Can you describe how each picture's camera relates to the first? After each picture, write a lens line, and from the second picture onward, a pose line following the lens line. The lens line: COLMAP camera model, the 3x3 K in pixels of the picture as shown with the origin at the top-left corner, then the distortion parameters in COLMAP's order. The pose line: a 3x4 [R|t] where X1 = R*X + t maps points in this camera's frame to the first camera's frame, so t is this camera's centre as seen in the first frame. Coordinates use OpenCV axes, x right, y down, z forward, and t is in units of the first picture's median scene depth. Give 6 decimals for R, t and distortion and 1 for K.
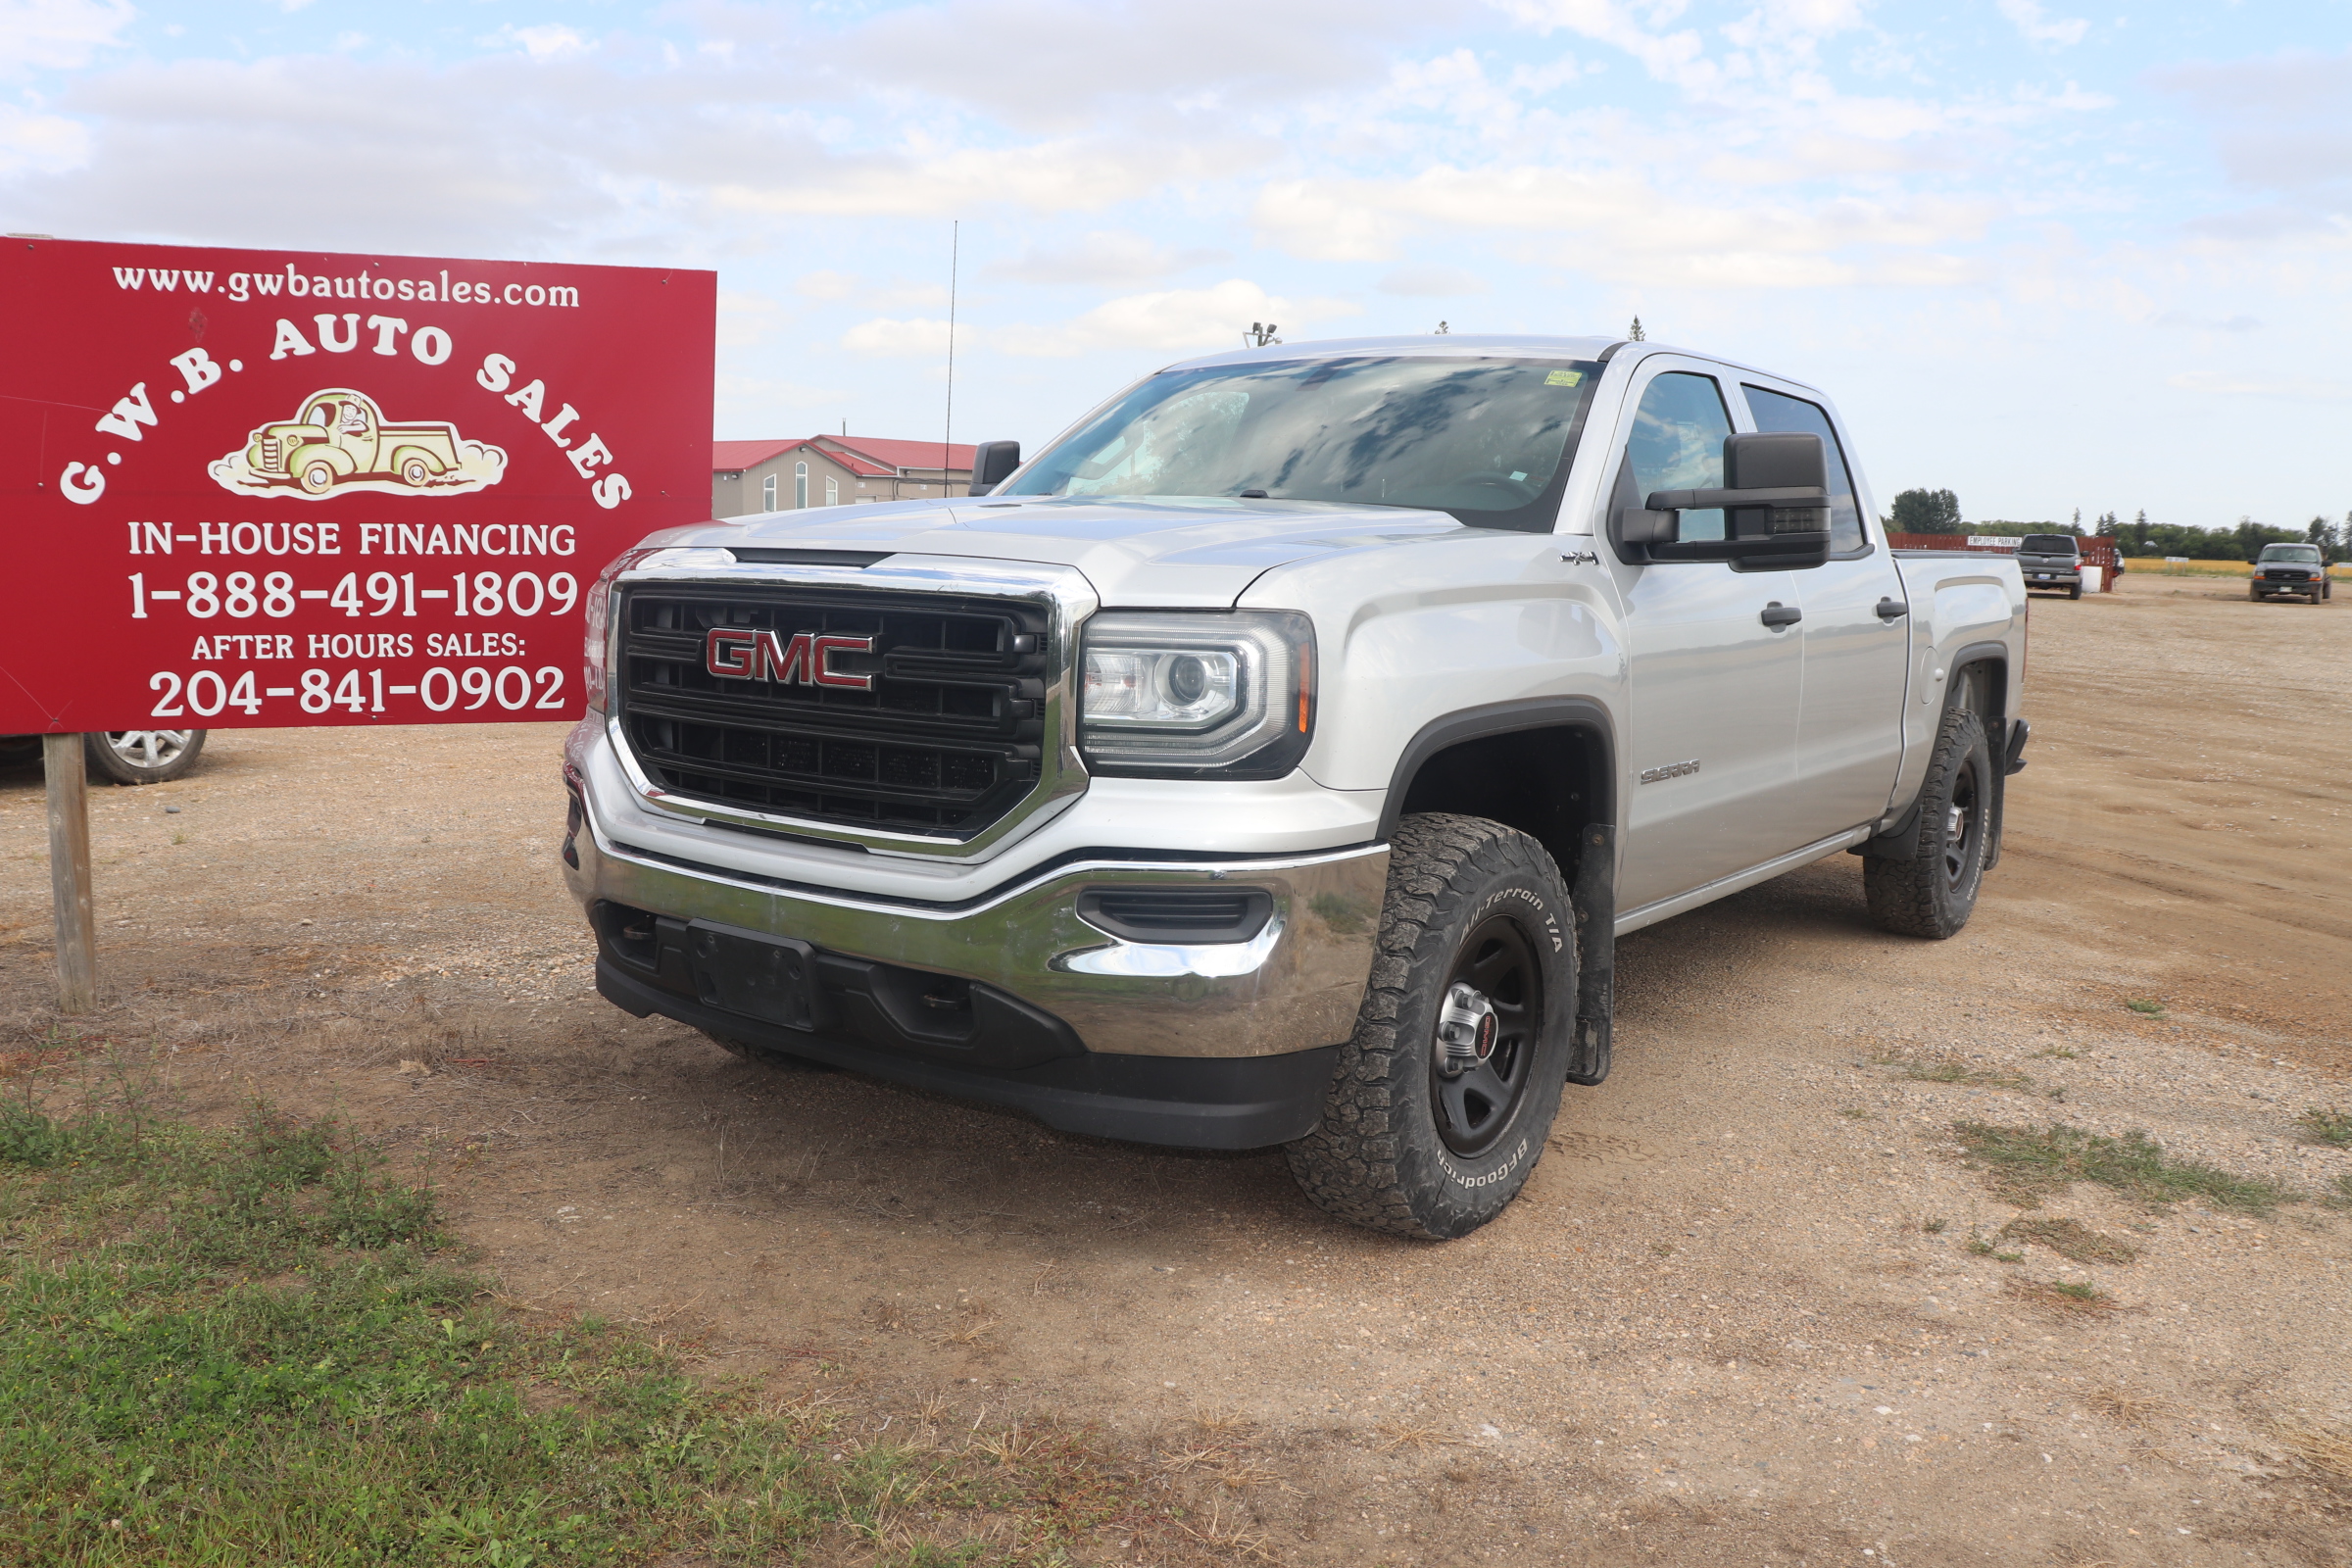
lens RADIAL K [[1924.9, 0, 1176.0], [0, 1924.9, 784.0], [0, 0, 1]] dist [-0.169500, 0.159948]
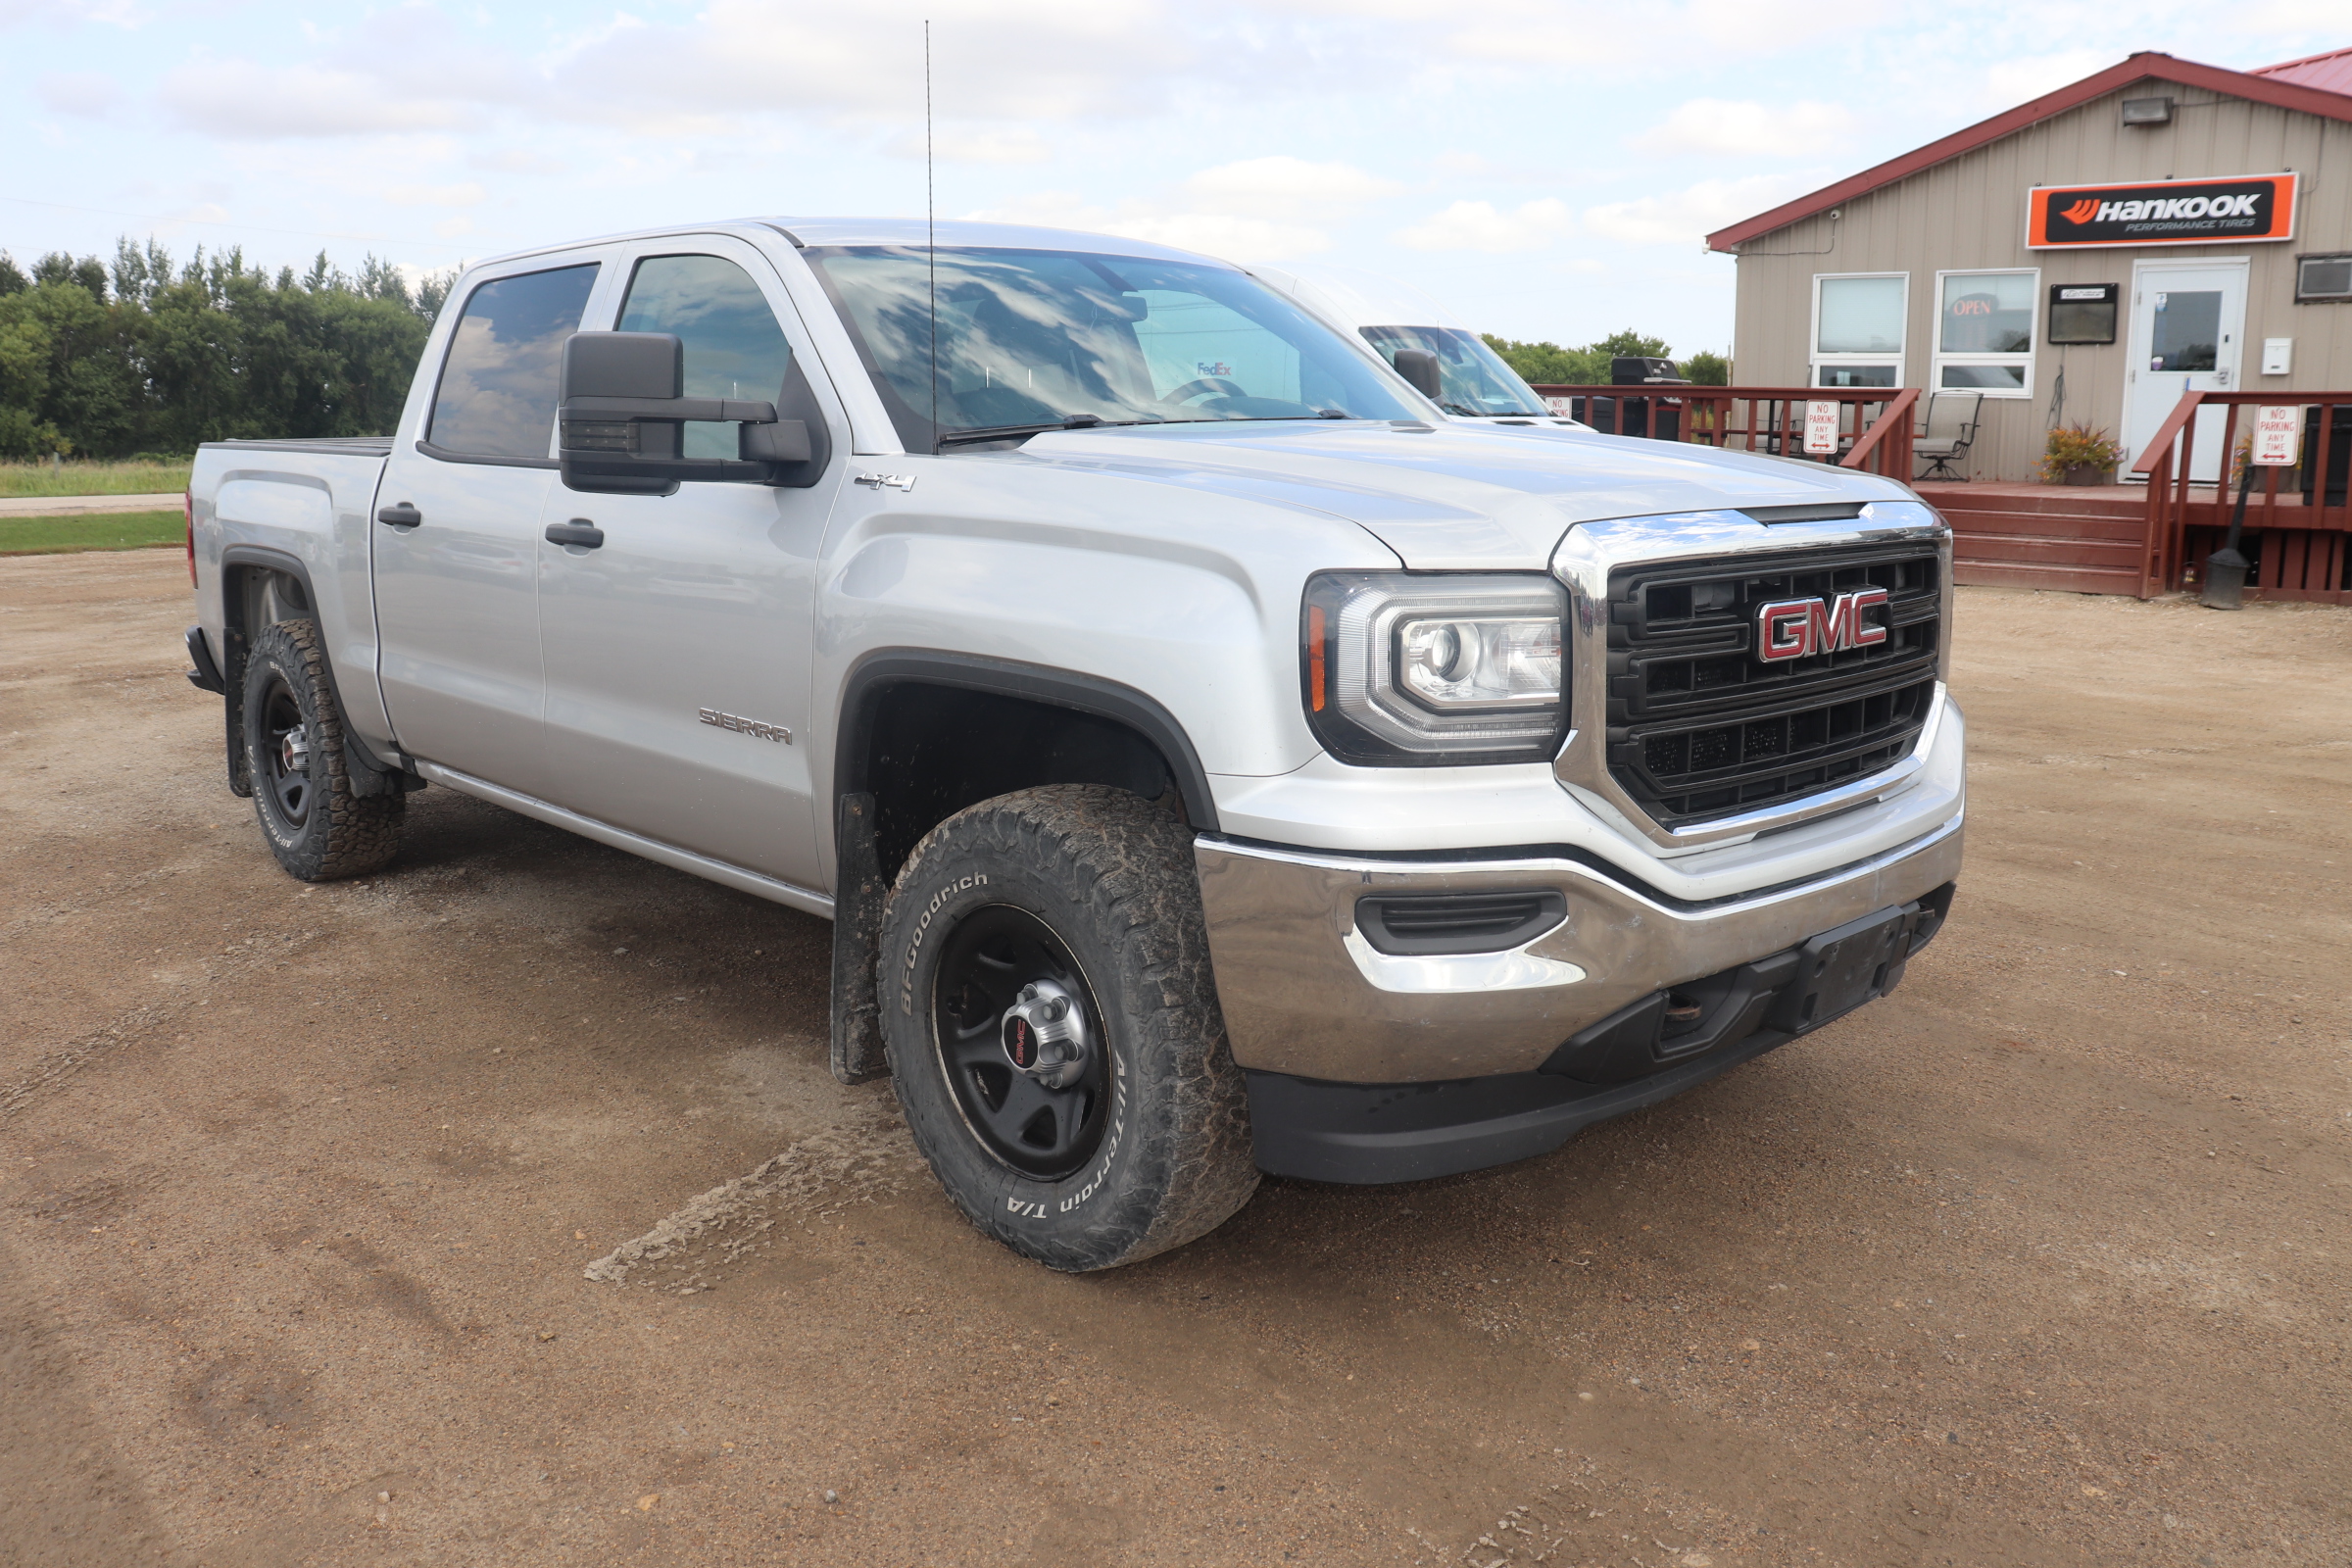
lens RADIAL K [[1933.2, 0, 1185.4], [0, 1933.2, 769.7], [0, 0, 1]] dist [-0.175770, 0.155098]
pose [[0.163715, -0.192263, 0.967591, -1.167199], [0.139329, 0.975499, 0.170260, -0.199583], [-0.976619, 0.106940, 0.186491, 1.156863]]
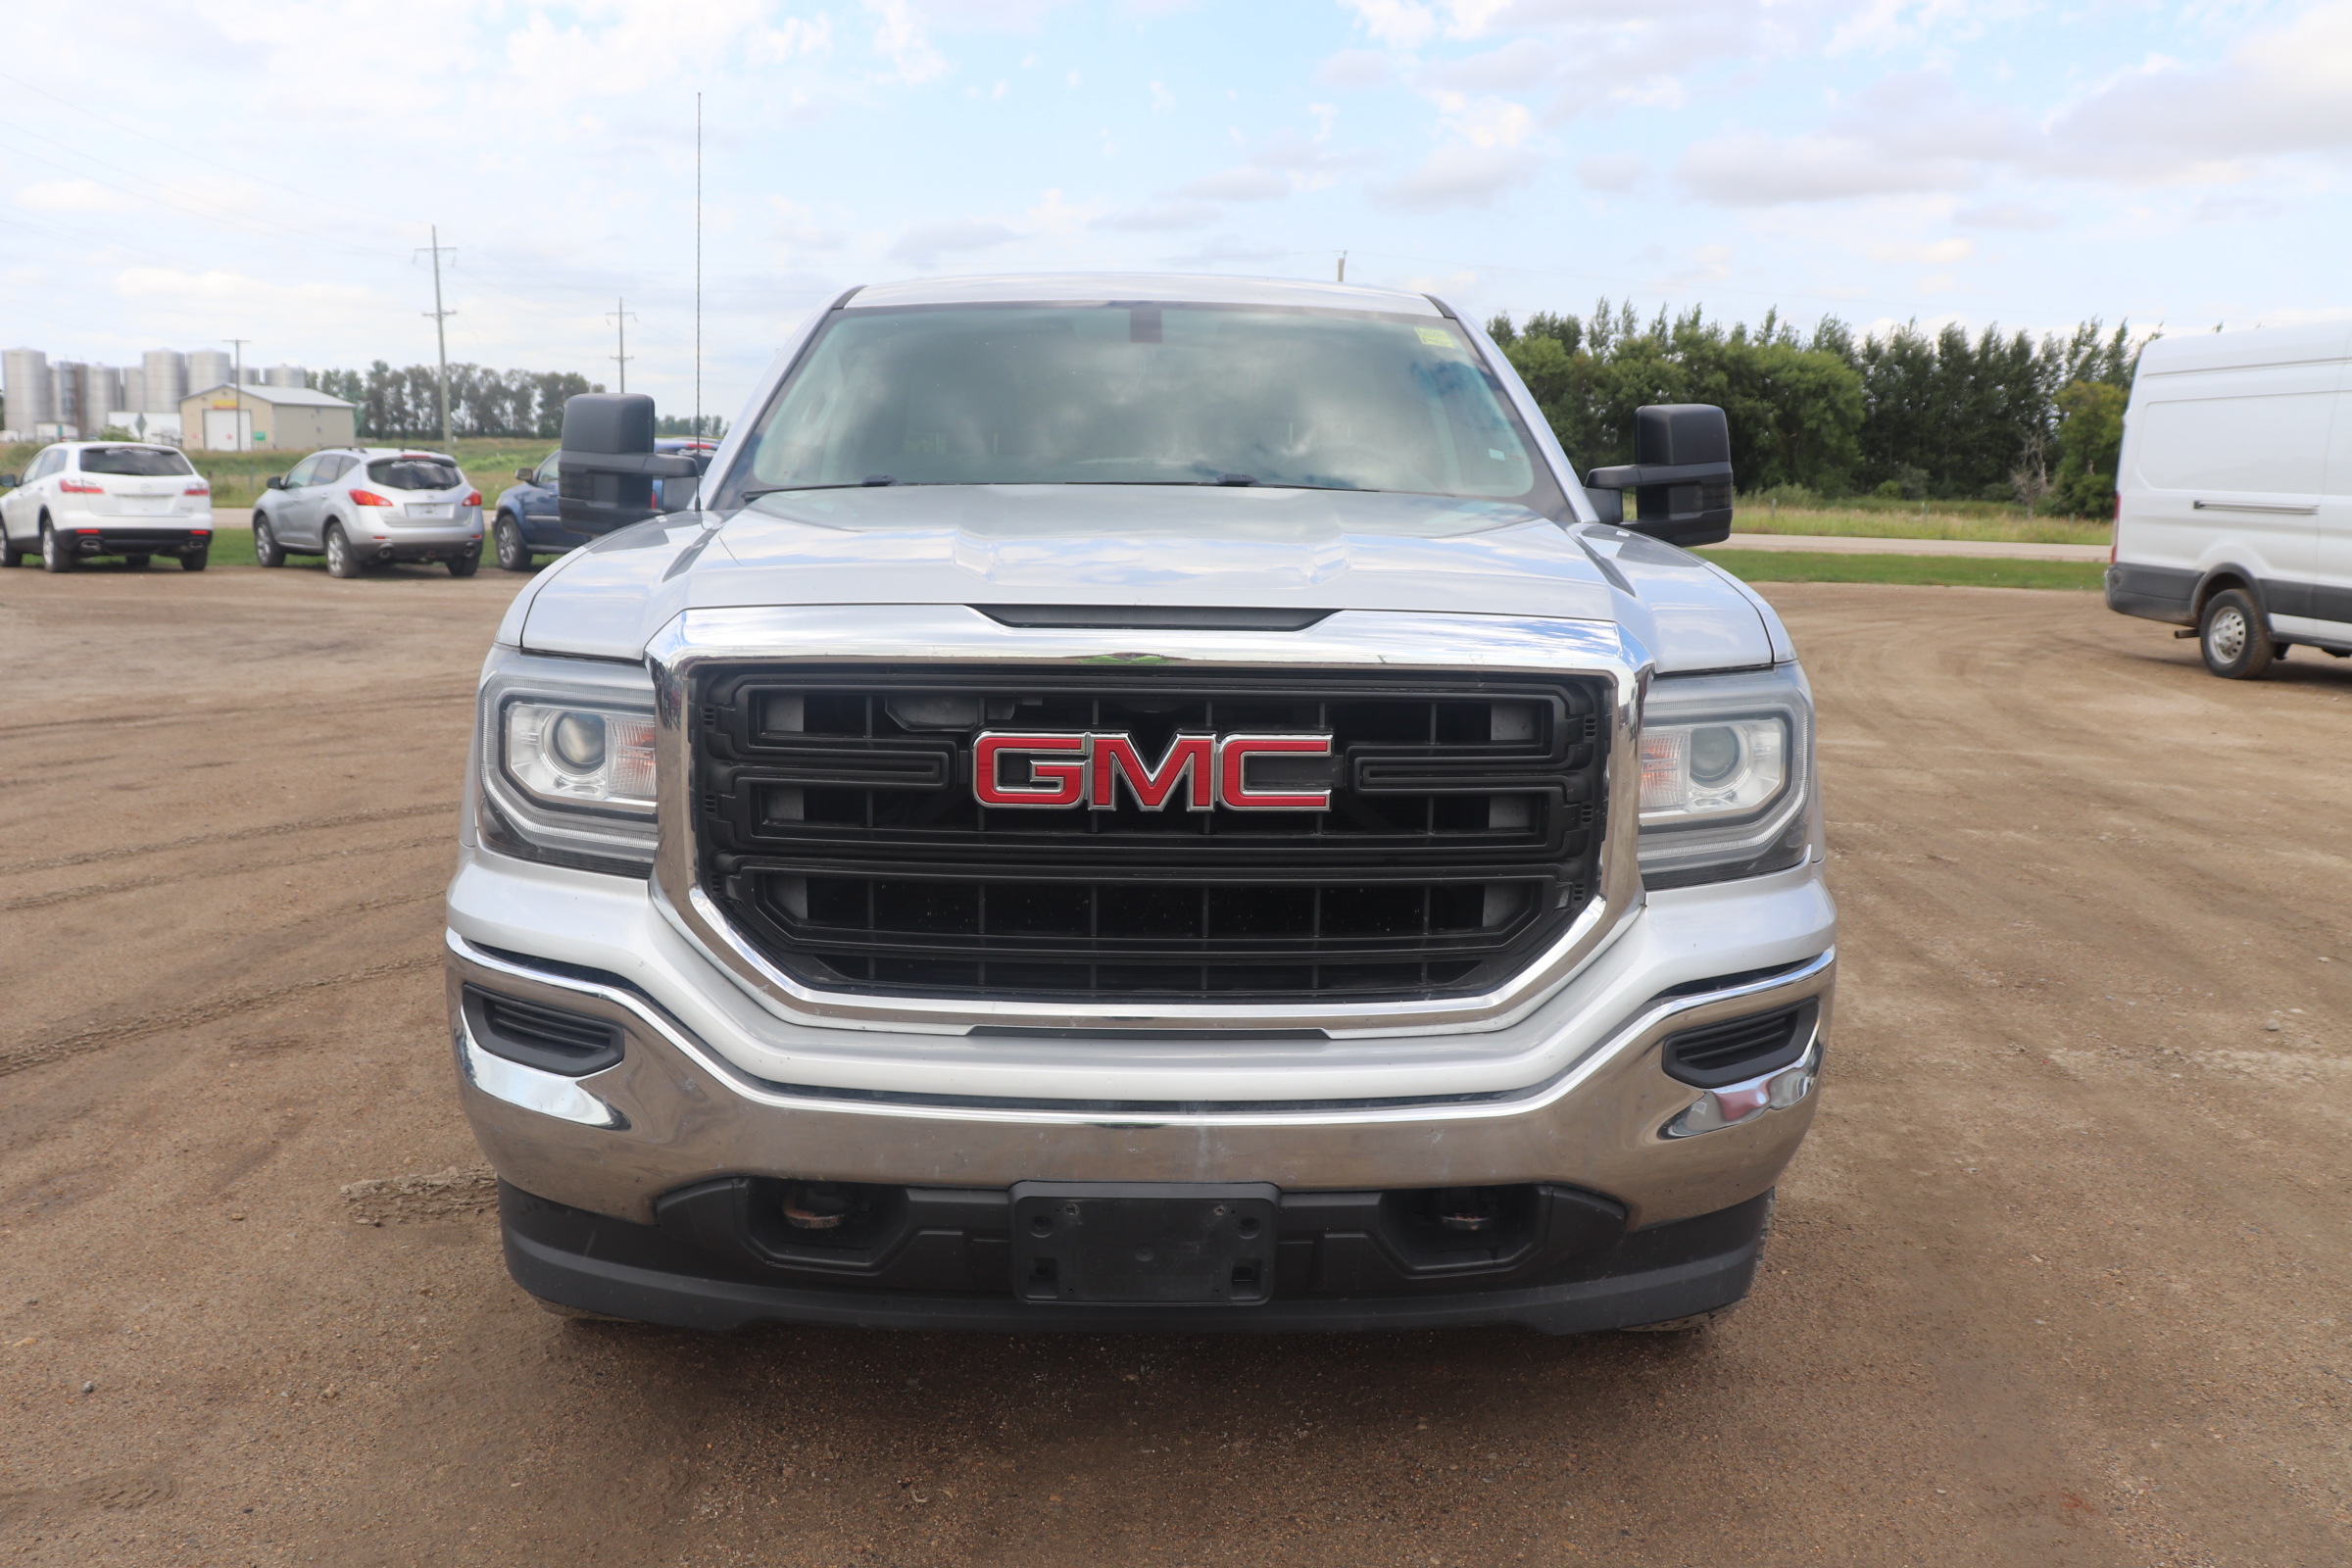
lens RADIAL K [[1924.9, 0, 1176.0], [0, 1924.9, 784.0], [0, 0, 1]] dist [-0.169500, 0.159948]
pose [[0.789481, -0.104934, 0.604738, -0.616083], [0.081917, 0.994477, 0.065619, -0.107535], [-0.608284, -0.002267, 0.793716, 0.475259]]
